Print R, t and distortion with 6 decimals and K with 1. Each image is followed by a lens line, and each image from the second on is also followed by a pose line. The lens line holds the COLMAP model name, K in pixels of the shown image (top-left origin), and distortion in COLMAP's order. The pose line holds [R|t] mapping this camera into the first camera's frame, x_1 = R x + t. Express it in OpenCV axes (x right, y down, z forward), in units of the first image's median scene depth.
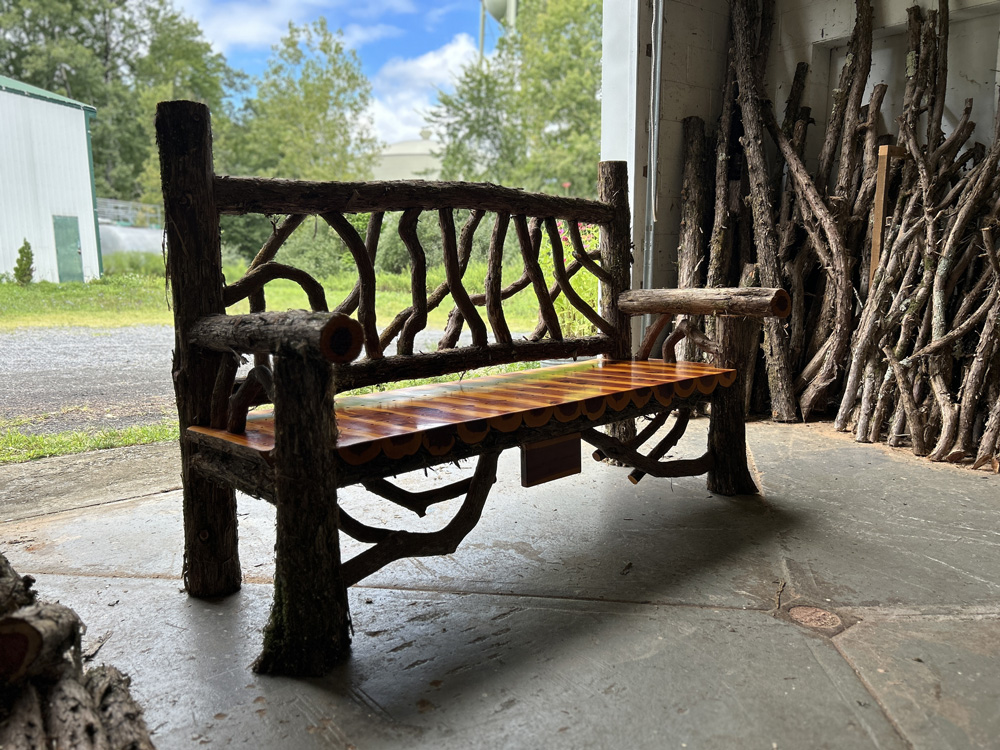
lens RADIAL K [[743.1, 0, 495.2], [0, 743.1, 377.4], [0, 0, 1]] dist [0.044432, -0.039599]
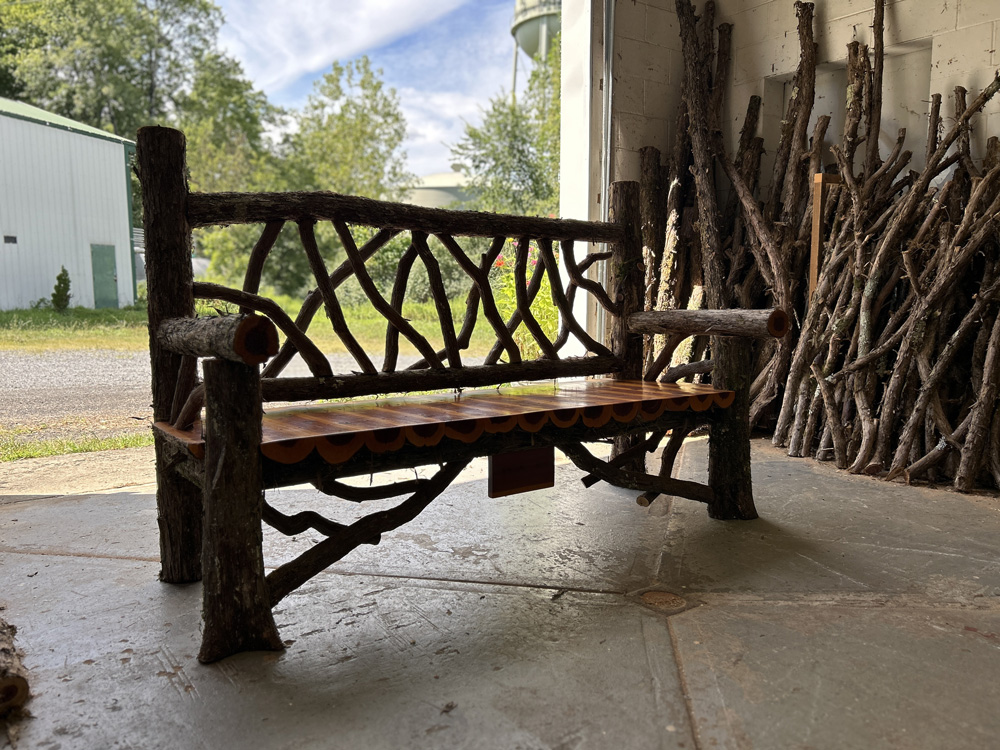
lens RADIAL K [[747.0, 0, 496.0], [0, 747.0, 375.3], [0, 0, 1]] dist [0.033730, -0.025389]
pose [[0.998988, 0.010727, -0.043682, 0.105912], [-0.012616, 0.998987, -0.043191, 0.021085], [0.043174, 0.043698, 0.998111, -0.047924]]
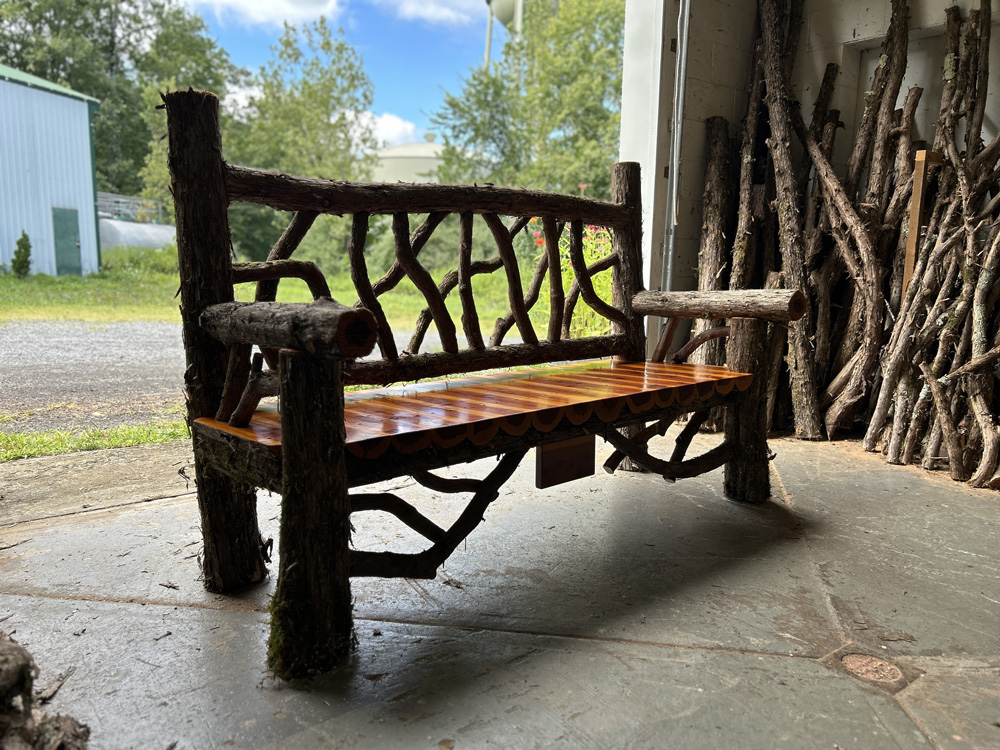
lens RADIAL K [[744.0, 0, 496.7], [0, 744.0, 377.1], [0, 0, 1]] dist [0.042816, -0.038285]
pose [[0.999670, 0.025272, 0.004506, -0.013342], [-0.025241, 0.999658, -0.006884, -0.002913], [-0.004678, 0.006768, 0.999966, 0.051200]]
